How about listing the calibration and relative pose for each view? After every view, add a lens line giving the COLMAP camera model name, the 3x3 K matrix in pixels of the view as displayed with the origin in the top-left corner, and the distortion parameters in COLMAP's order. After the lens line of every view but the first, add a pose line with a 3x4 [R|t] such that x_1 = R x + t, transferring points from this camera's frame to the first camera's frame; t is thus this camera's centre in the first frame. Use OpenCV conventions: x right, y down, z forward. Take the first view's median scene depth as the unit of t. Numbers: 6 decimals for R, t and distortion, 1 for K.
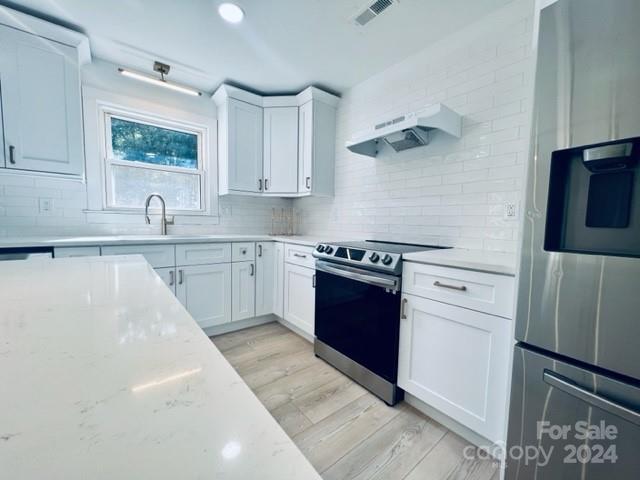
lens RADIAL K [[257.4, 0, 320.0], [0, 257.4, 240.0], [0, 0, 1]] dist [0.000911, 0.000114]
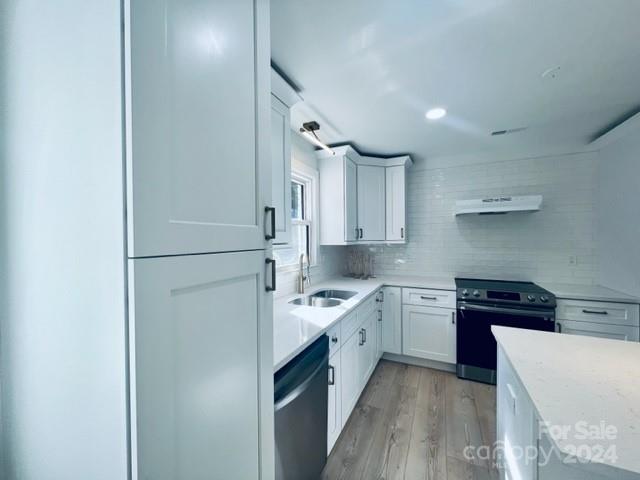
lens RADIAL K [[256.1, 0, 320.0], [0, 256.1, 240.0], [0, 0, 1]] dist [0.000299, 0.000062]
pose [[0.898965, -0.032802, 0.436791, -0.960249], [0.058513, 0.997248, -0.045535, -0.169190], [-0.434095, 0.066493, 0.898410, 0.115815]]
